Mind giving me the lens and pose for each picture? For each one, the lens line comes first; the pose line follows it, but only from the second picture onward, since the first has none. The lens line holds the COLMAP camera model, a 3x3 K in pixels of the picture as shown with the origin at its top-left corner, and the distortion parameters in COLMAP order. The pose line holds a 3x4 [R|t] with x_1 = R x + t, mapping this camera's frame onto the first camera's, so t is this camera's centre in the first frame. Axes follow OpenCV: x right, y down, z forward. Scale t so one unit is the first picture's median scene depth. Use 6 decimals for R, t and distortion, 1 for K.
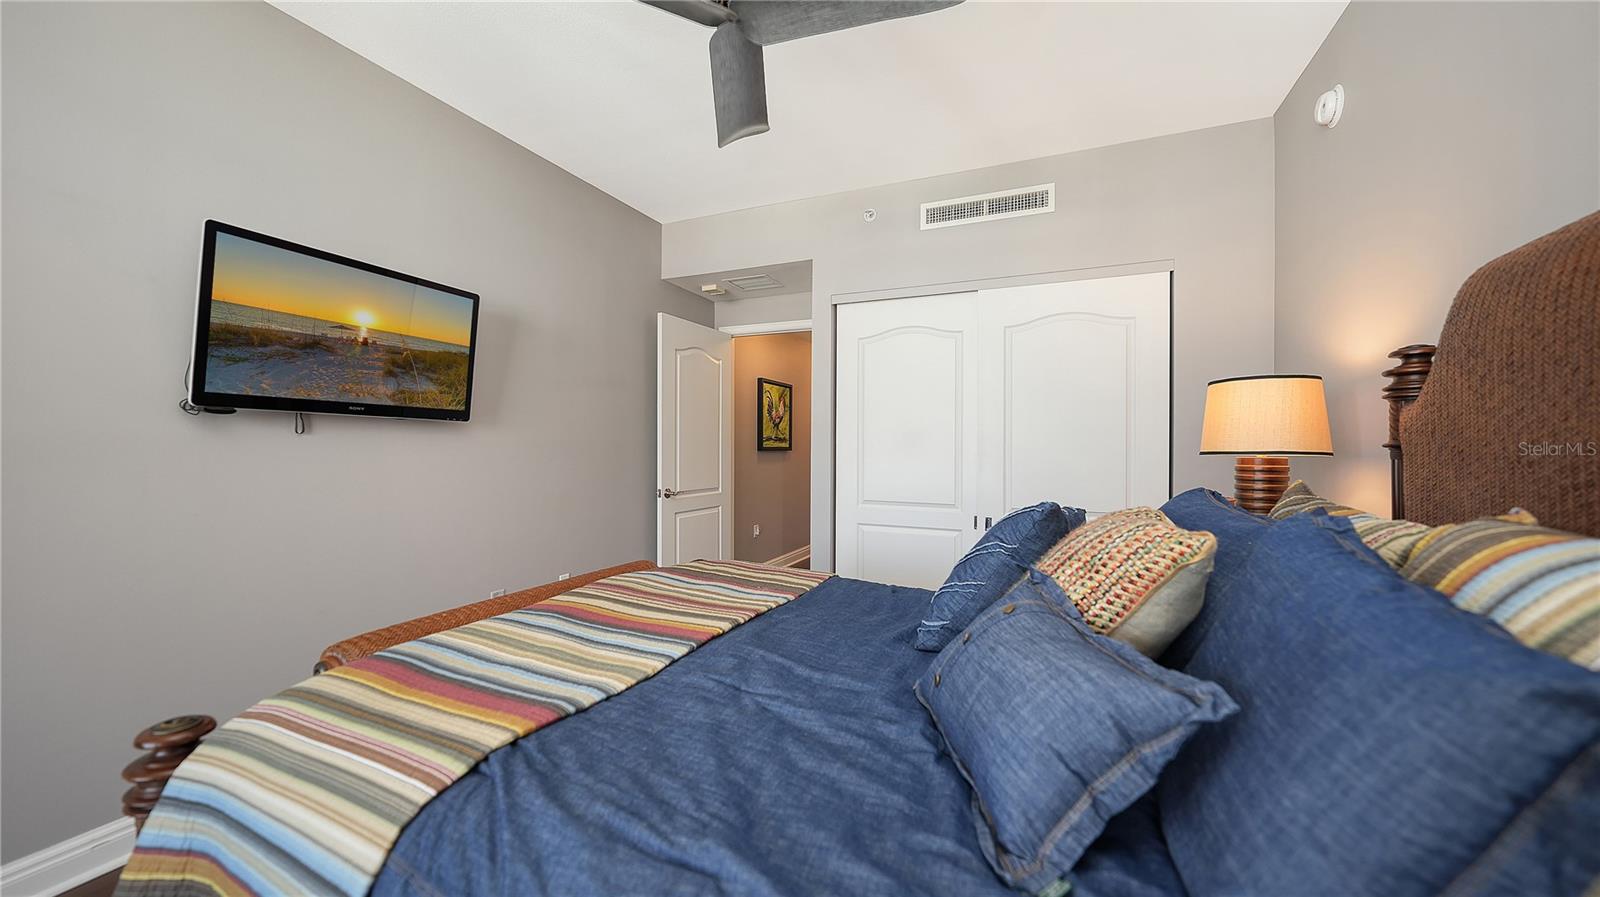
lens RADIAL K [[576.7, 0, 780.2], [0, 576.7, 450.0], [0, 0, 1]] dist [-0.011827, -0.000159]
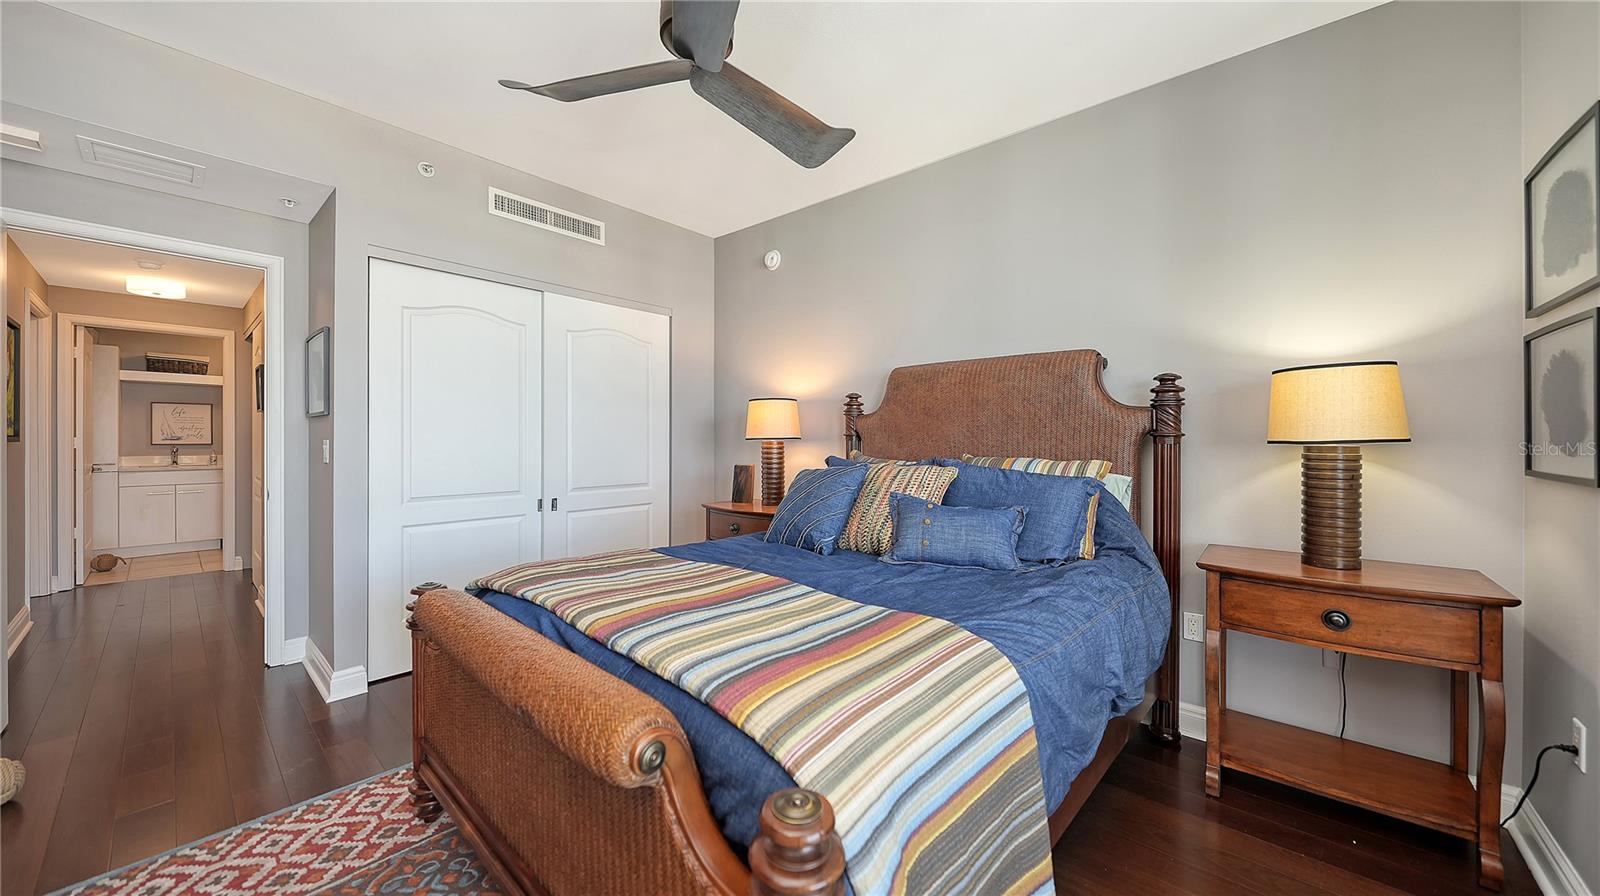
lens RADIAL K [[559.7, 0, 792.9], [0, 559.7, 438.8], [0, 0, 1]] dist [0.000269, -0.000027]
pose [[0.299484, -0.007476, 0.954072, -1.348997], [0.003536, 0.999971, 0.006726, -0.010380], [-0.954095, 0.001359, 0.299502, 0.595325]]
